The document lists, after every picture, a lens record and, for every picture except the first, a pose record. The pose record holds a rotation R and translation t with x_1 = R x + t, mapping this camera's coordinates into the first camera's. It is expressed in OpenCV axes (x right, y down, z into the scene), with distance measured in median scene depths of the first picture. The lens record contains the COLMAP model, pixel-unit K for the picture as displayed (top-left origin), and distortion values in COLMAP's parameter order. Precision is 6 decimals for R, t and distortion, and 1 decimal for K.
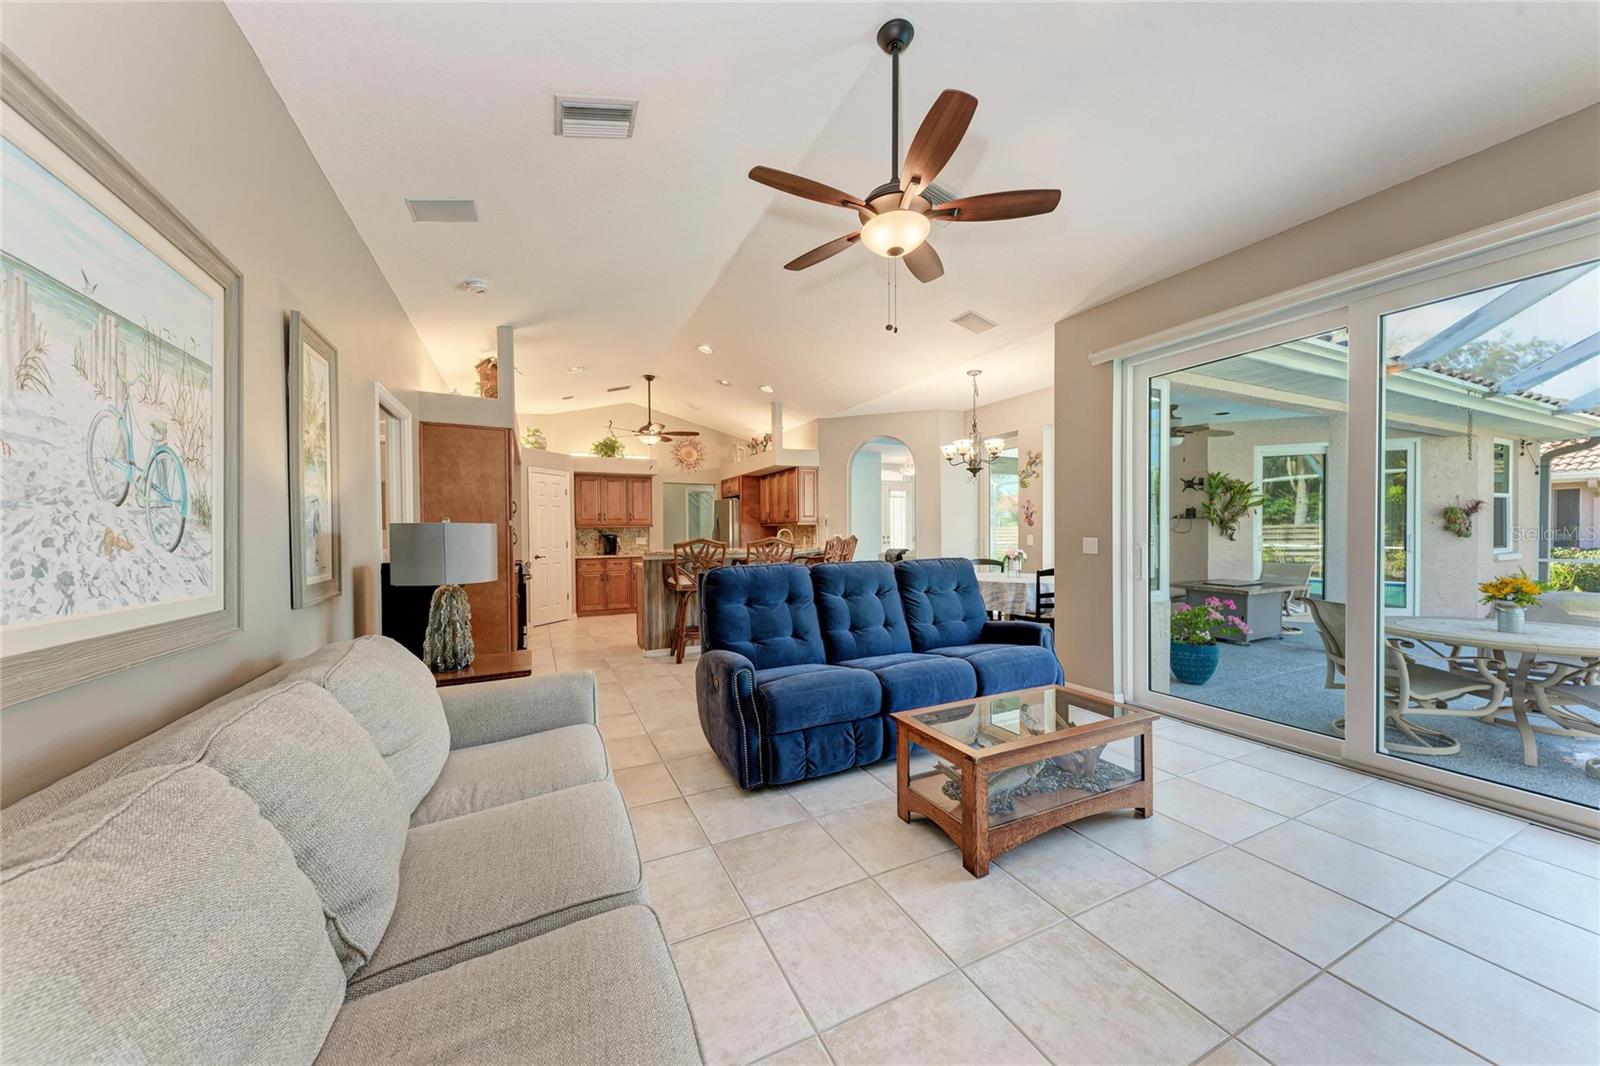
lens RADIAL K [[553.2, 0, 807.6], [0, 553.2, 540.5], [0, 0, 1]] dist [0.011623, -0.002067]
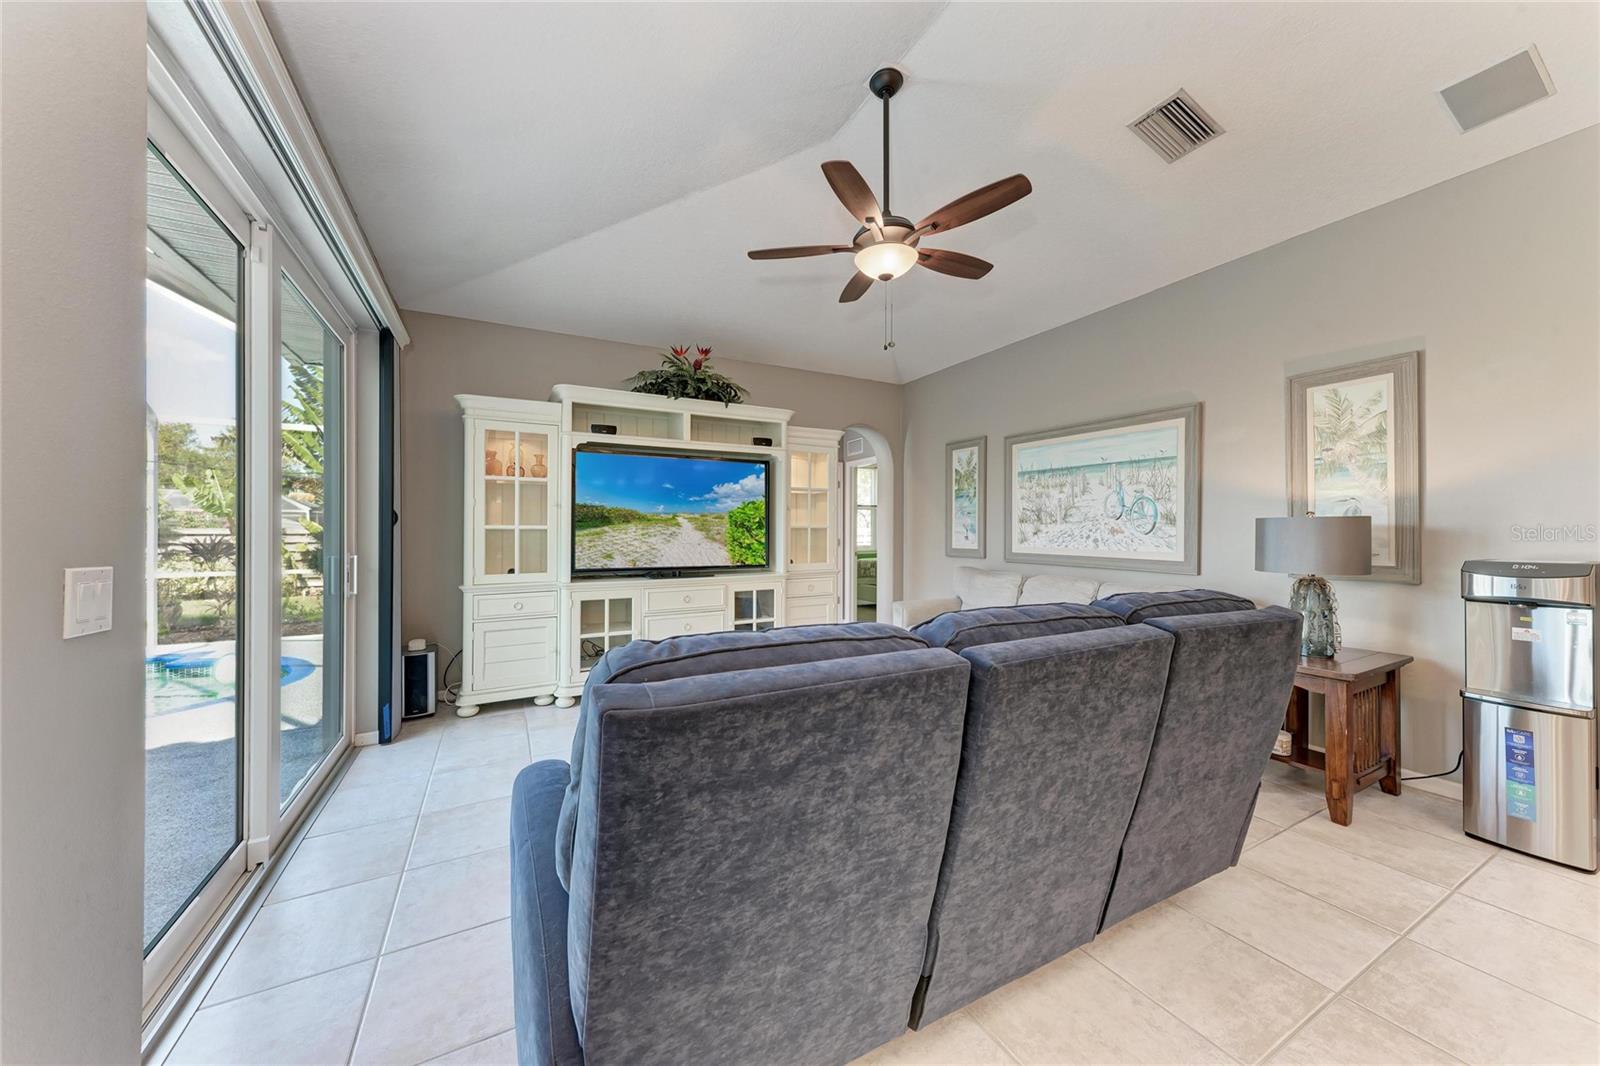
lens RADIAL K [[553.2, 0, 805.4], [0, 553.2, 527.8], [0, 0, 1]] dist [0.011623, -0.002067]
pose [[-0.999259, 0.007639, -0.037715, 0.108795], [0.007435, 0.999957, 0.005562, -0.006983], [0.037756, 0.005277, -0.999273, 0.622395]]
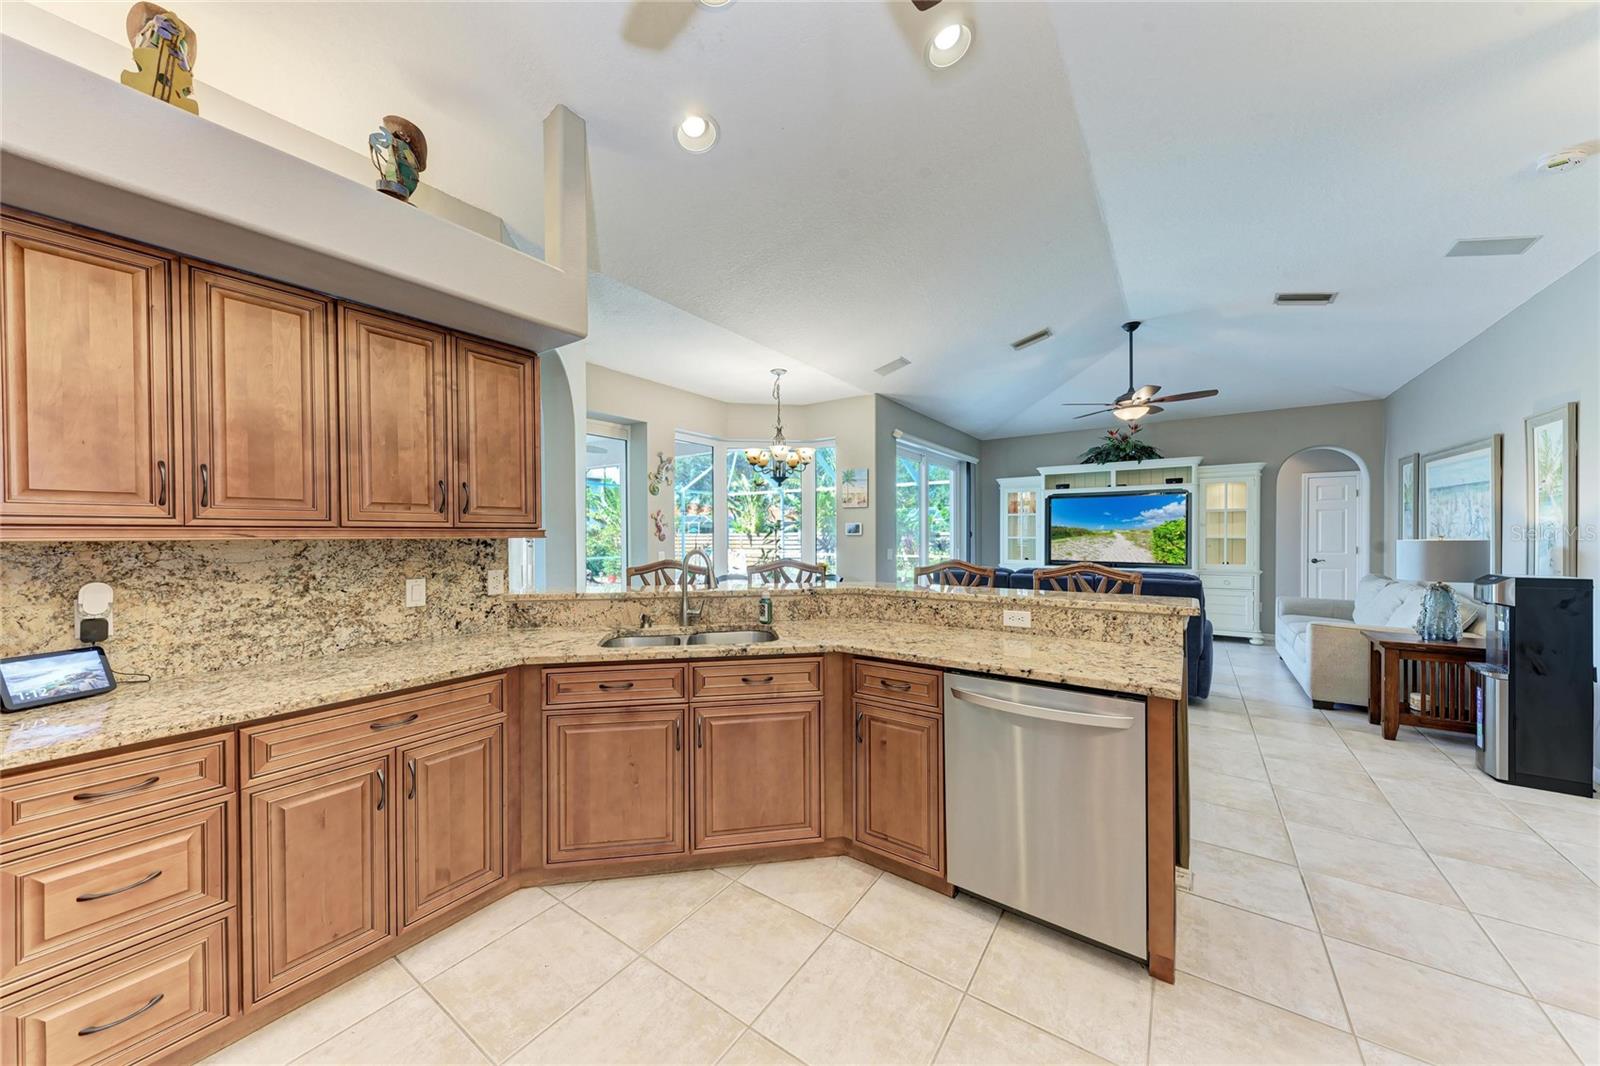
lens RADIAL K [[553.2, 0, 789.5], [0, 553.2, 536.8], [0, 0, 1]] dist [0.011623, -0.002067]
pose [[-0.466764, 0.000561, 0.884382, -0.353350], [0.016555, 0.999830, 0.008104, -0.023904], [-0.884227, 0.018424, -0.466694, 0.975451]]
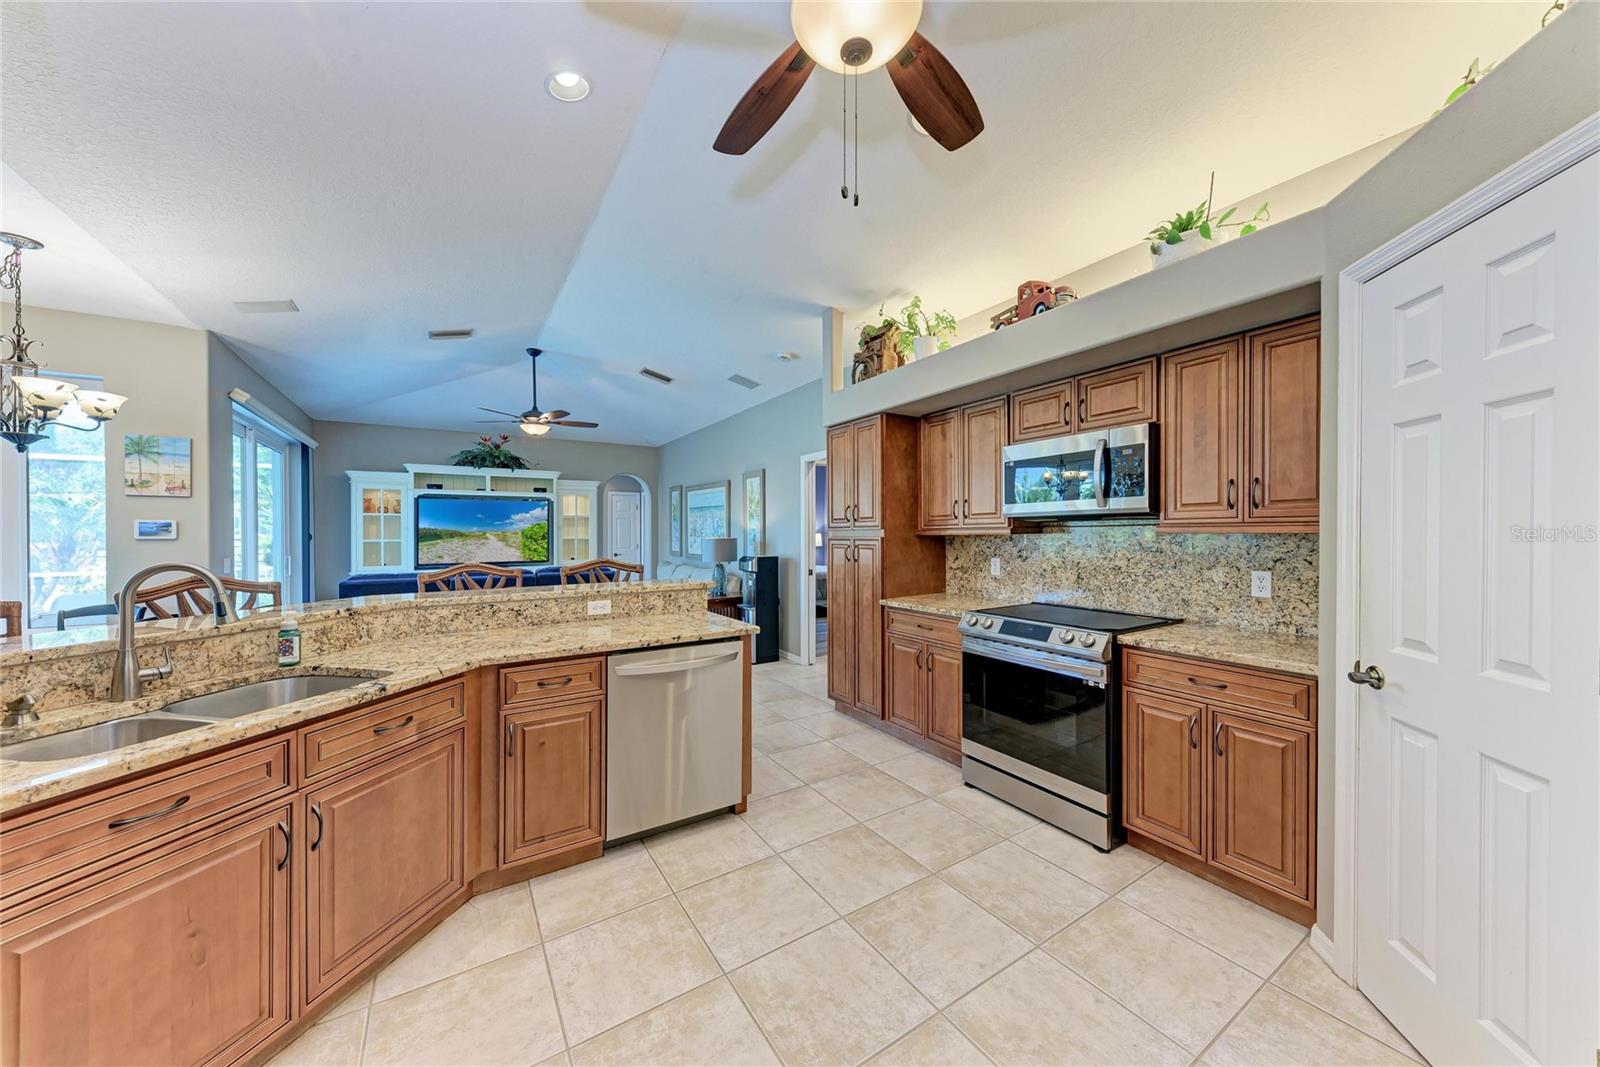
lens RADIAL K [[553.2, 0, 805.7], [0, 553.2, 533.0], [0, 0, 1]] dist [0.011623, -0.002067]
pose [[-0.994424, 0.009507, -0.105030, -0.239468], [0.008091, 0.999871, 0.013900, -0.026041], [0.105149, 0.012973, -0.994372, 1.088419]]
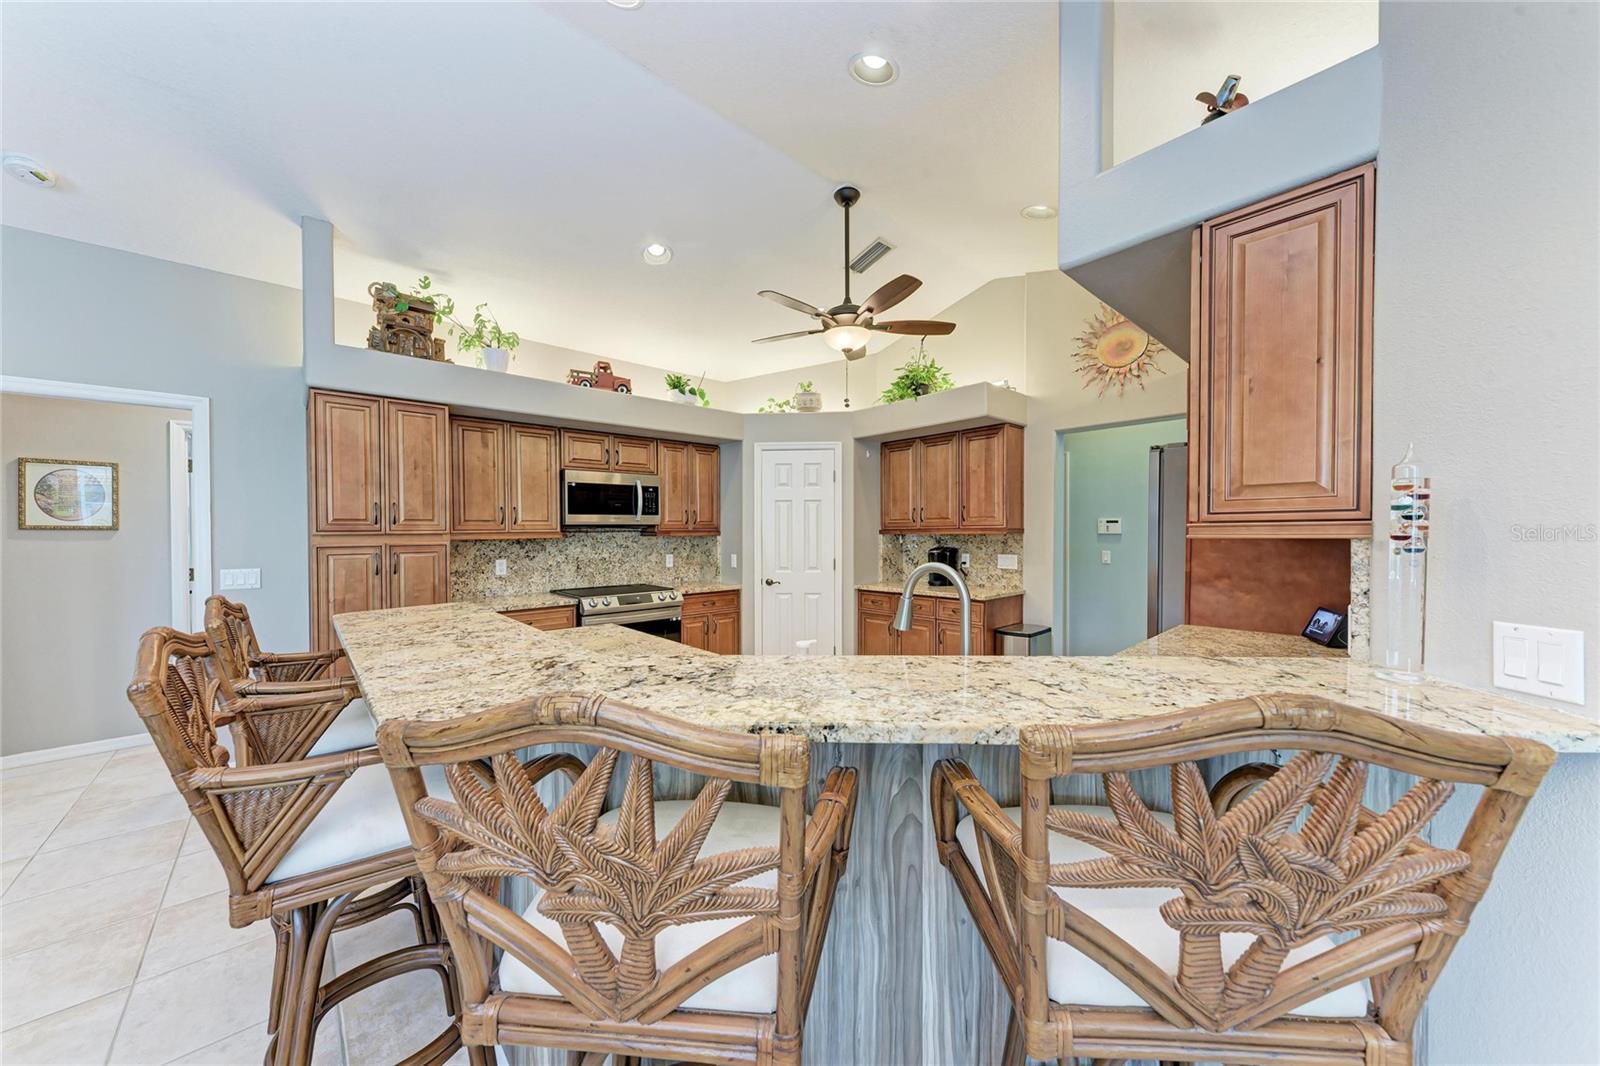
lens RADIAL K [[553.2, 0, 795.0], [0, 553.2, 535.1], [0, 0, 1]] dist [0.011623, -0.002067]
pose [[0.276158, 0.011460, -0.961044, 0.120714], [-0.008710, 0.999918, 0.009421, -0.028008], [0.961073, 0.005769, 0.276235, 0.779901]]
